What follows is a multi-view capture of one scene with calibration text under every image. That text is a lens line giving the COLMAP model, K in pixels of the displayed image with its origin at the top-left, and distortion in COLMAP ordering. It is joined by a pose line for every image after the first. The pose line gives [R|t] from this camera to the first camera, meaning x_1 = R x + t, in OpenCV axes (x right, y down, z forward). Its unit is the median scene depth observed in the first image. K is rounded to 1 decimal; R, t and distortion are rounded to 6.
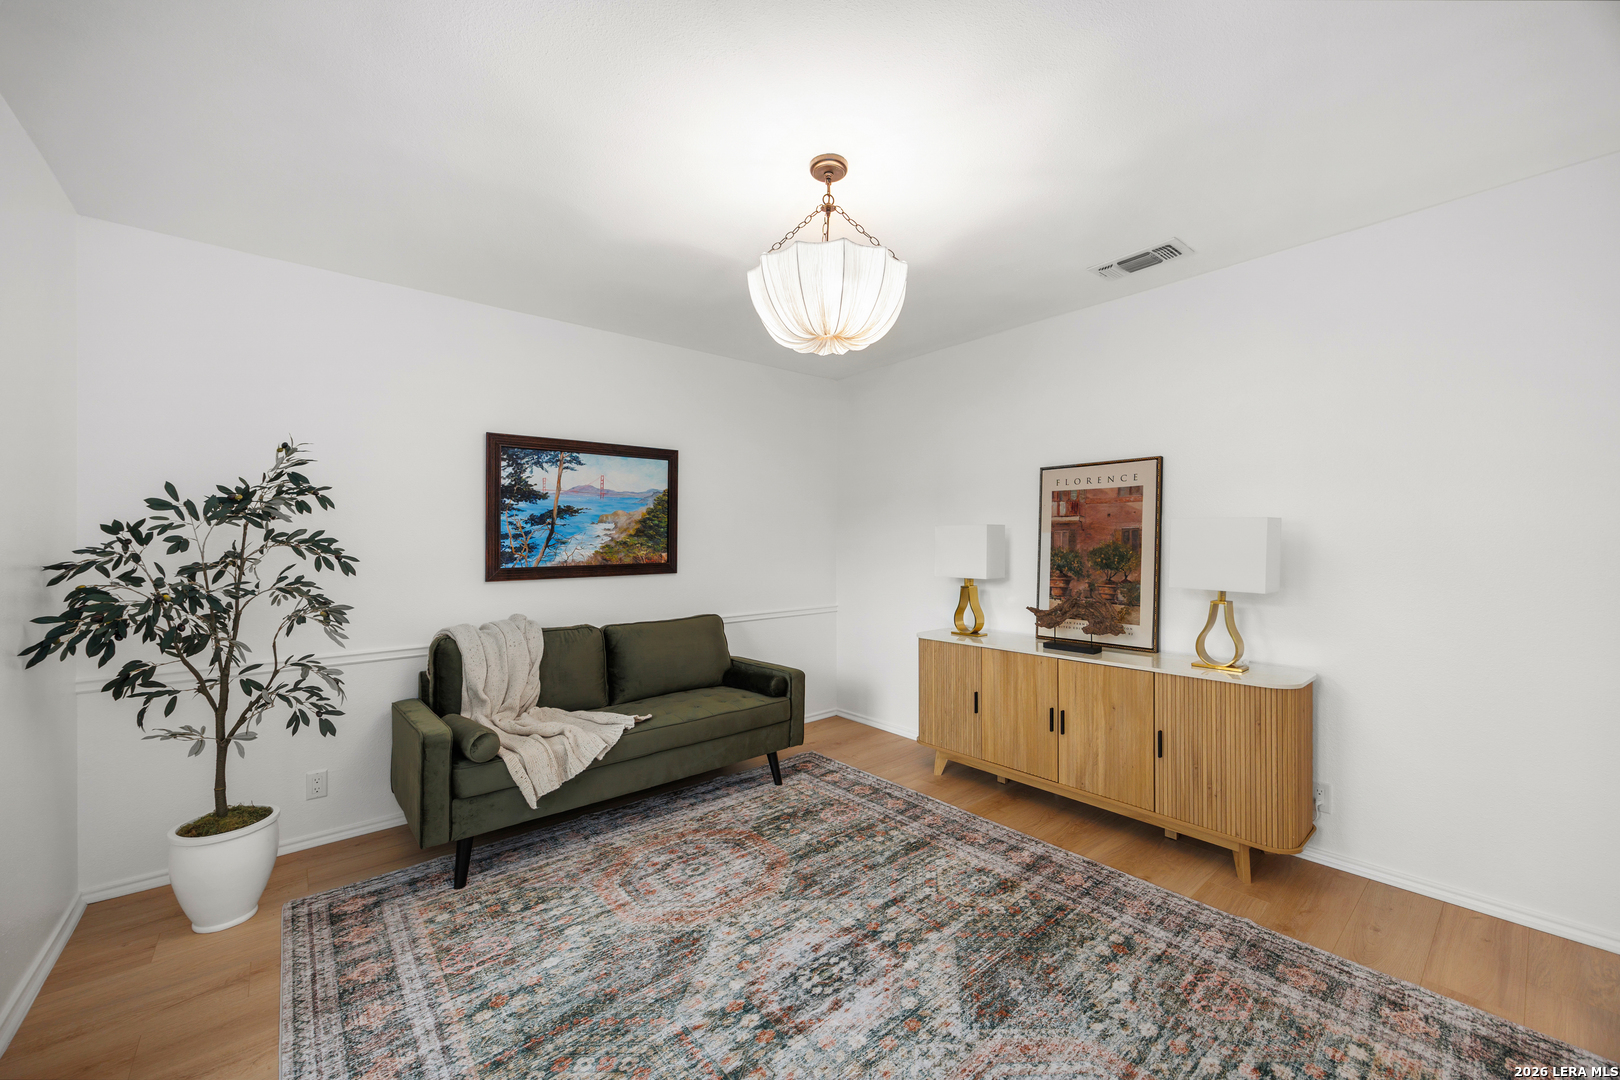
lens RADIAL K [[633.5, 0, 817.3], [0, 633.5, 526.9], [0, 0, 1]] dist [-0.000104, 0.000039]
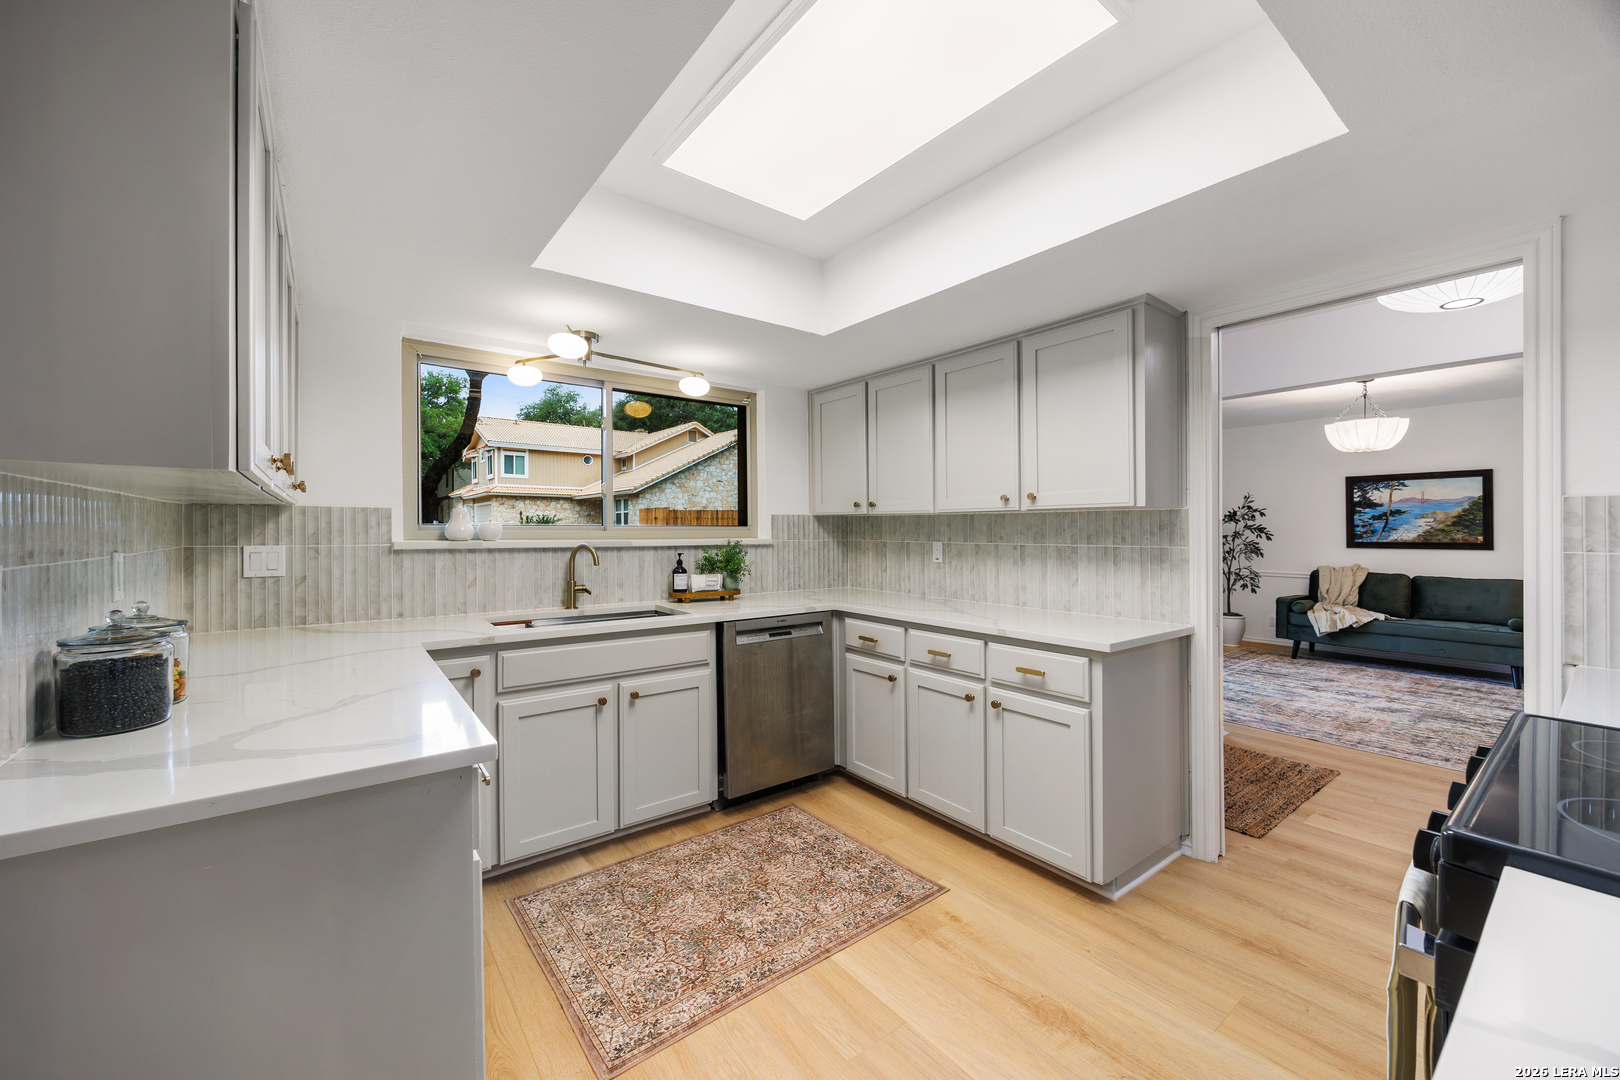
lens RADIAL K [[633.5, 0, 817.3], [0, 633.5, 526.9], [0, 0, 1]] dist [-0.000104, 0.000039]
pose [[-0.059885, 0.005502, -0.998190, 1.615098], [0.024570, 0.999690, 0.004036, -0.033000], [0.997903, -0.024284, -0.060001, -0.602600]]
